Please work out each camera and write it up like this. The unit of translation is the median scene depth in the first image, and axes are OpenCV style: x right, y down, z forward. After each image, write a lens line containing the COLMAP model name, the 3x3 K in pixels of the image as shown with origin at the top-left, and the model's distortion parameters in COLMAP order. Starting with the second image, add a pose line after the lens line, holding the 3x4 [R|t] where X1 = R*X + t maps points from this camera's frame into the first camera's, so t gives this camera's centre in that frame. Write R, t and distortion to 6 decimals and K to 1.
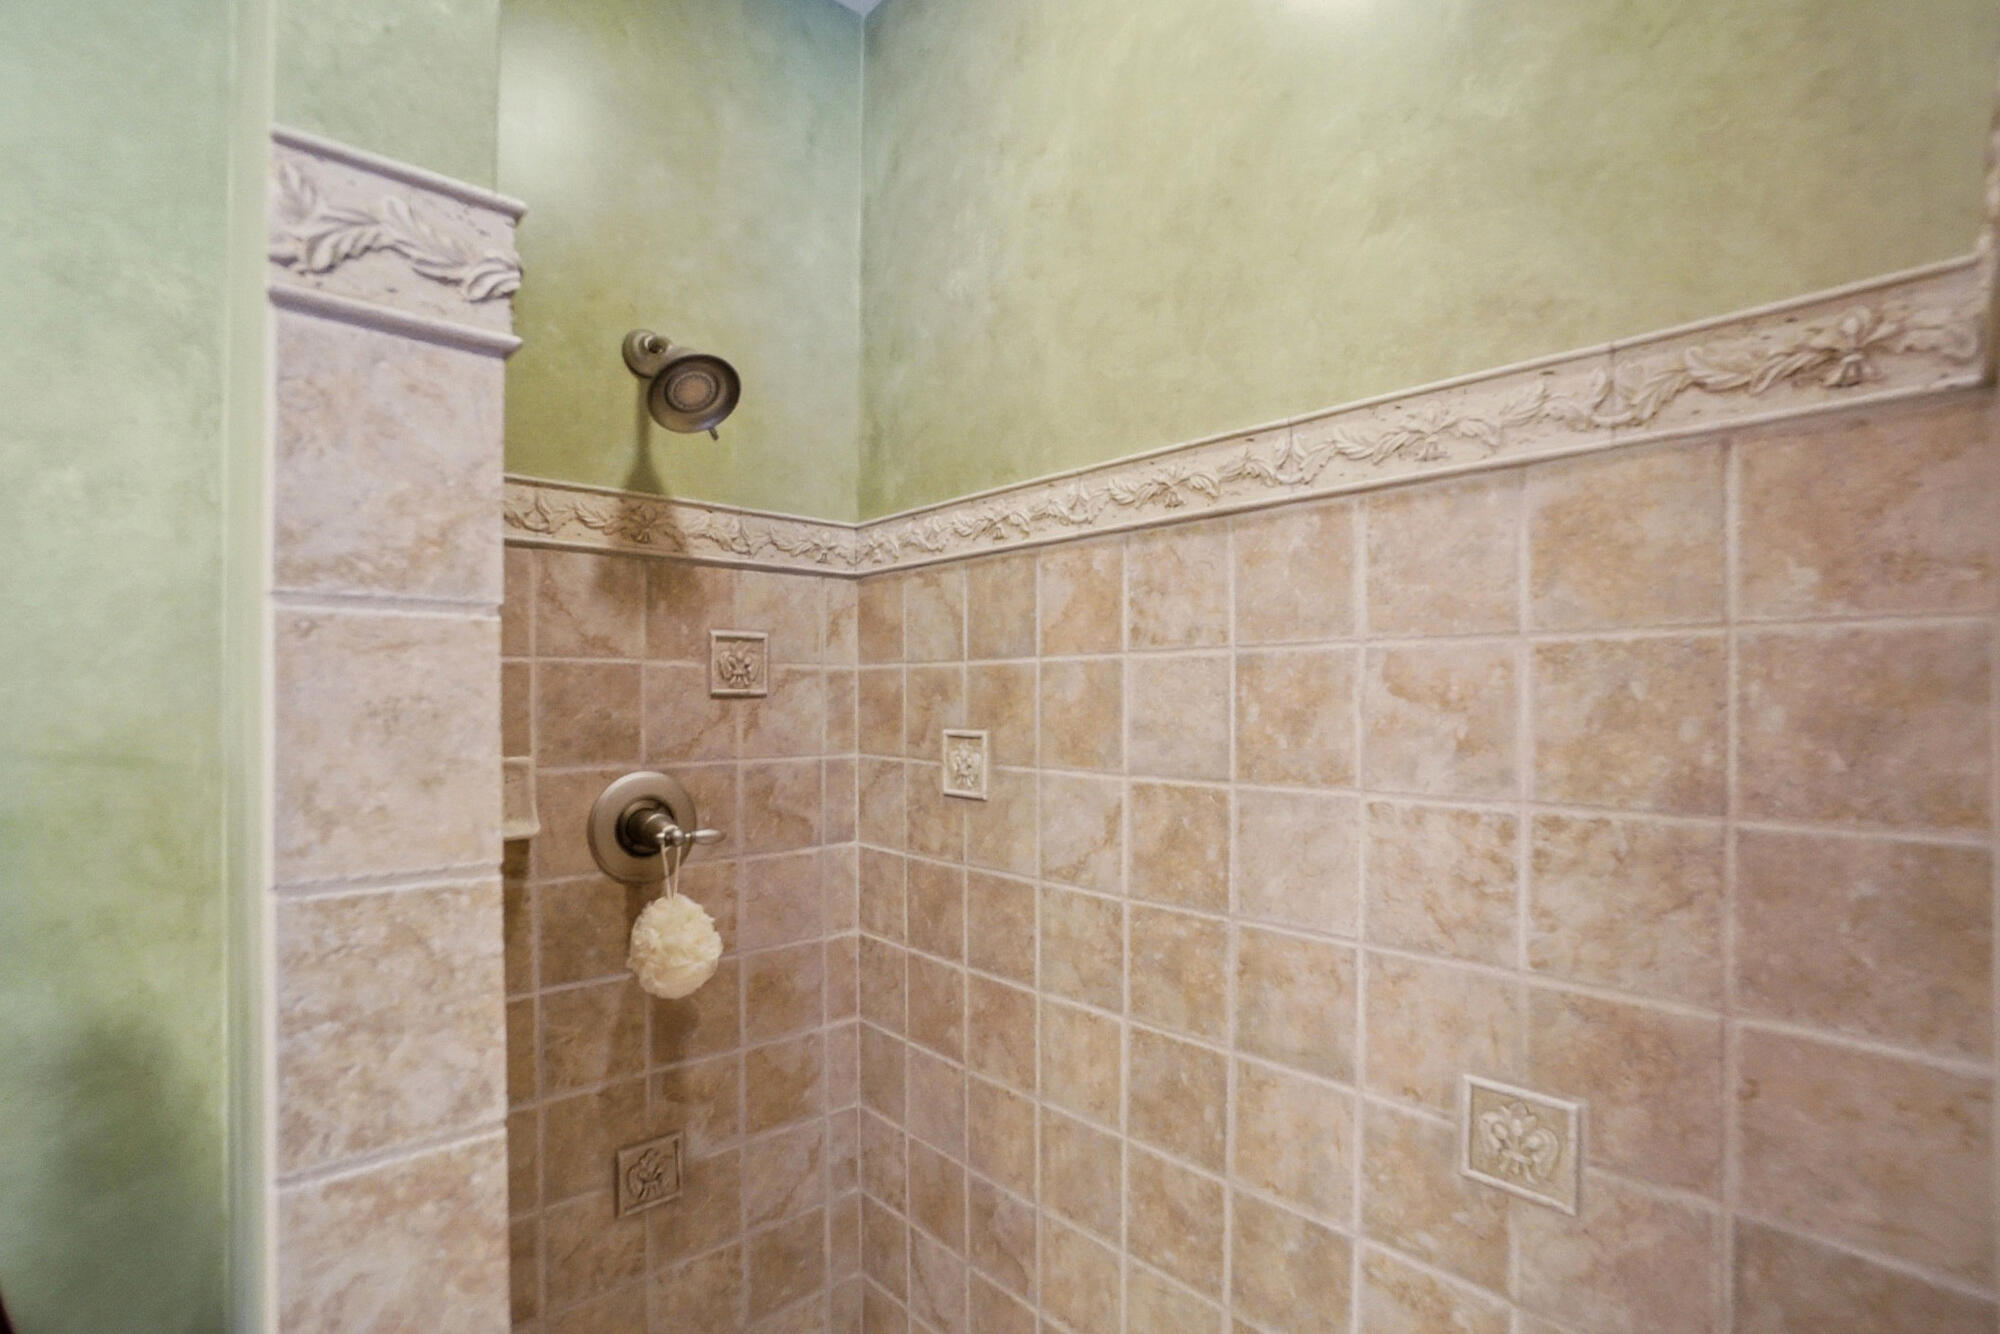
lens RADIAL K [[914.2, 0, 987.2], [0, 914.2, 676.5], [0, 0, 1]] dist [-0.047339, 0.014754]
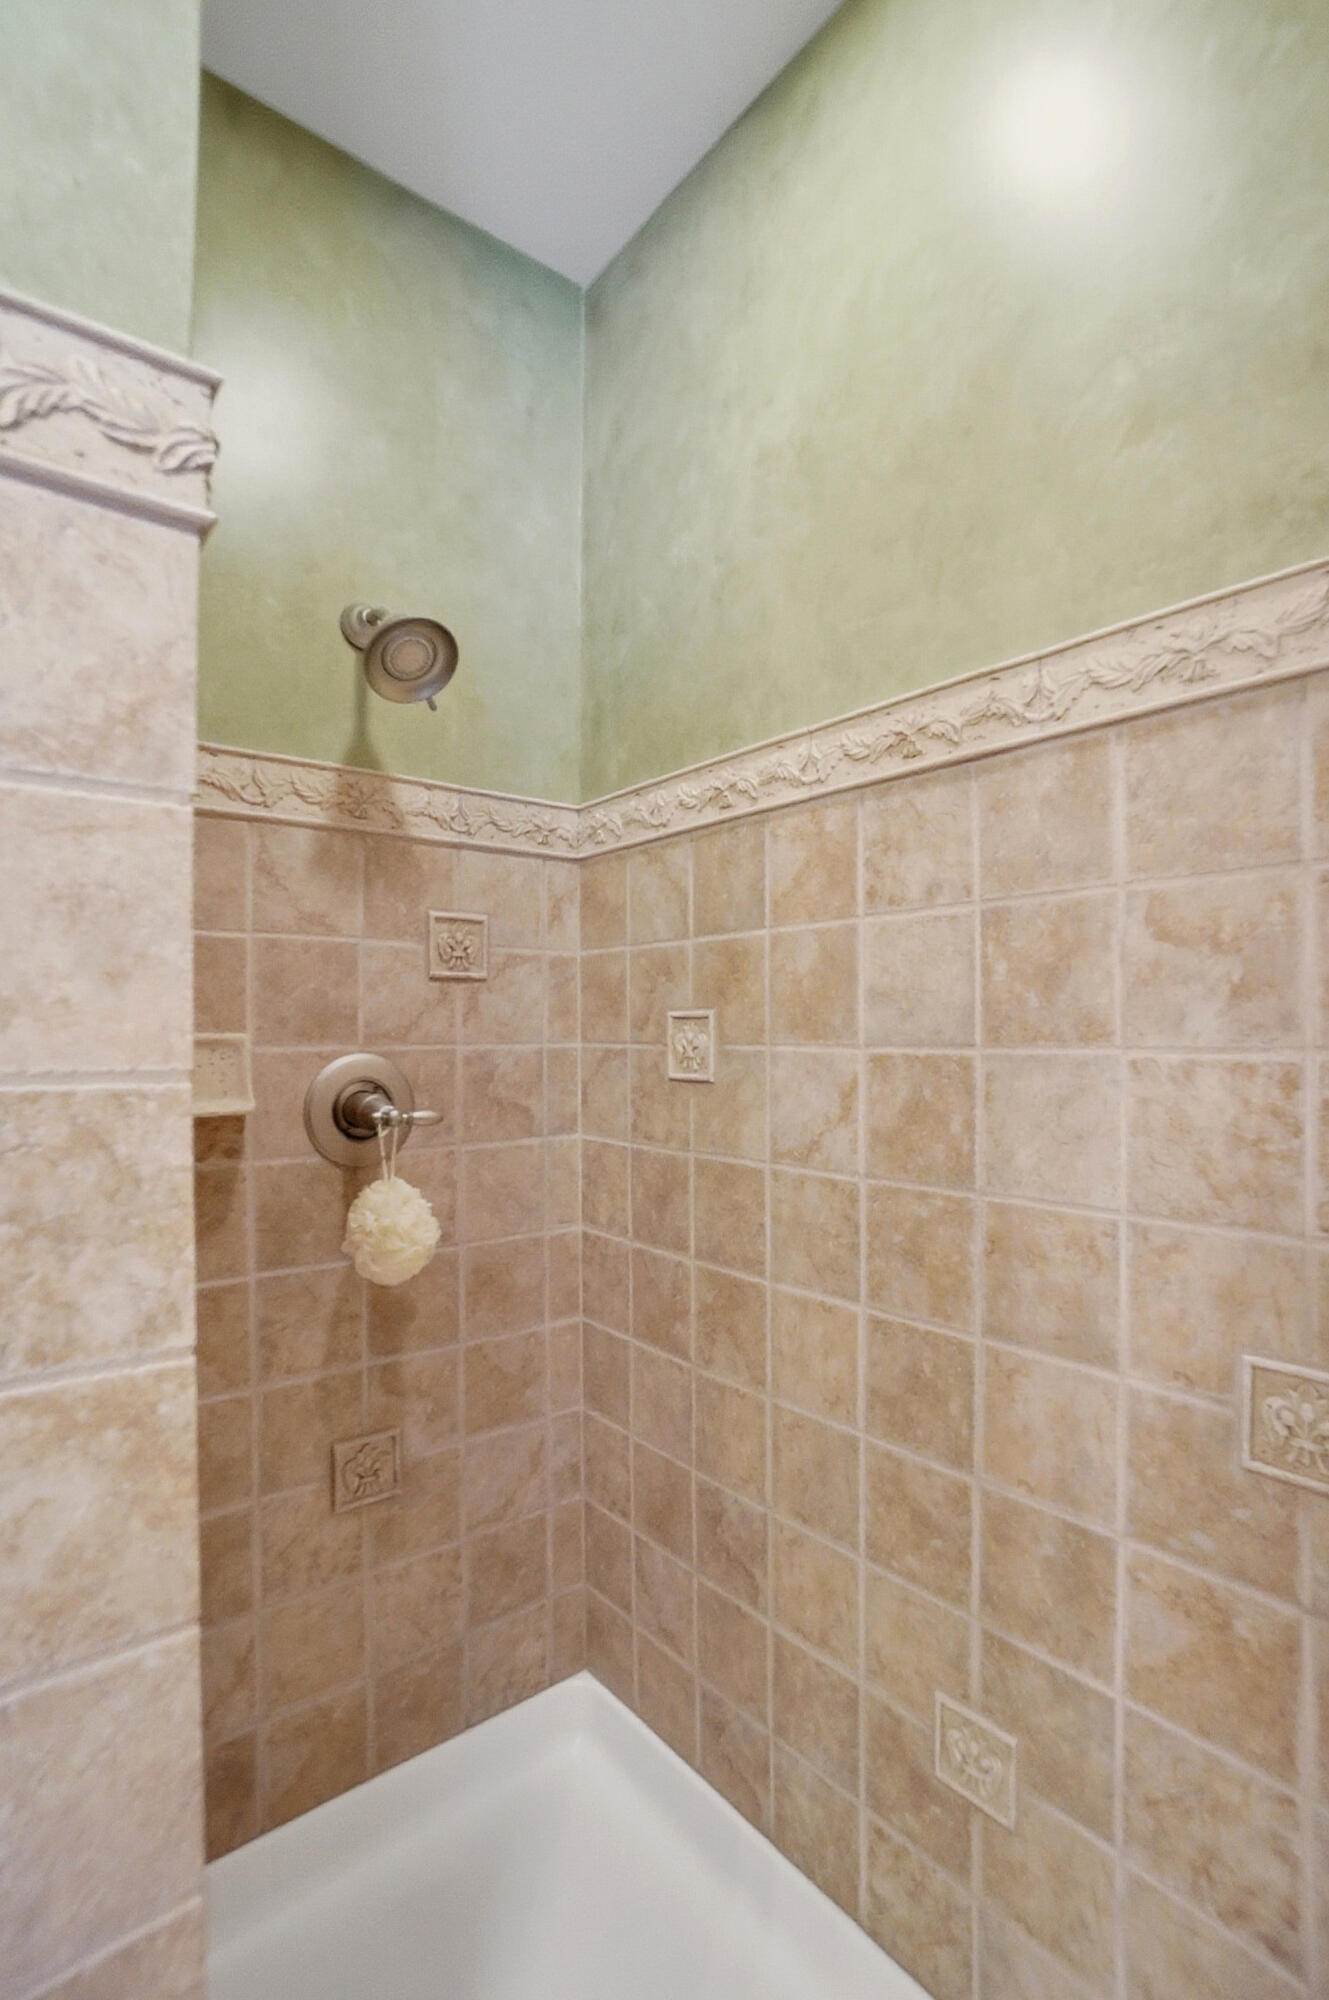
lens RADIAL K [[914.2, 0, 660.1], [0, 914.2, 1019.7], [0, 0, 1]] dist [-0.047339, 0.014754]
pose [[0.998171, -0.003150, -0.060368, 0.001215], [0.002650, 0.999962, -0.008365, 0.095713], [0.060392, 0.008190, 0.998141, 0.054707]]
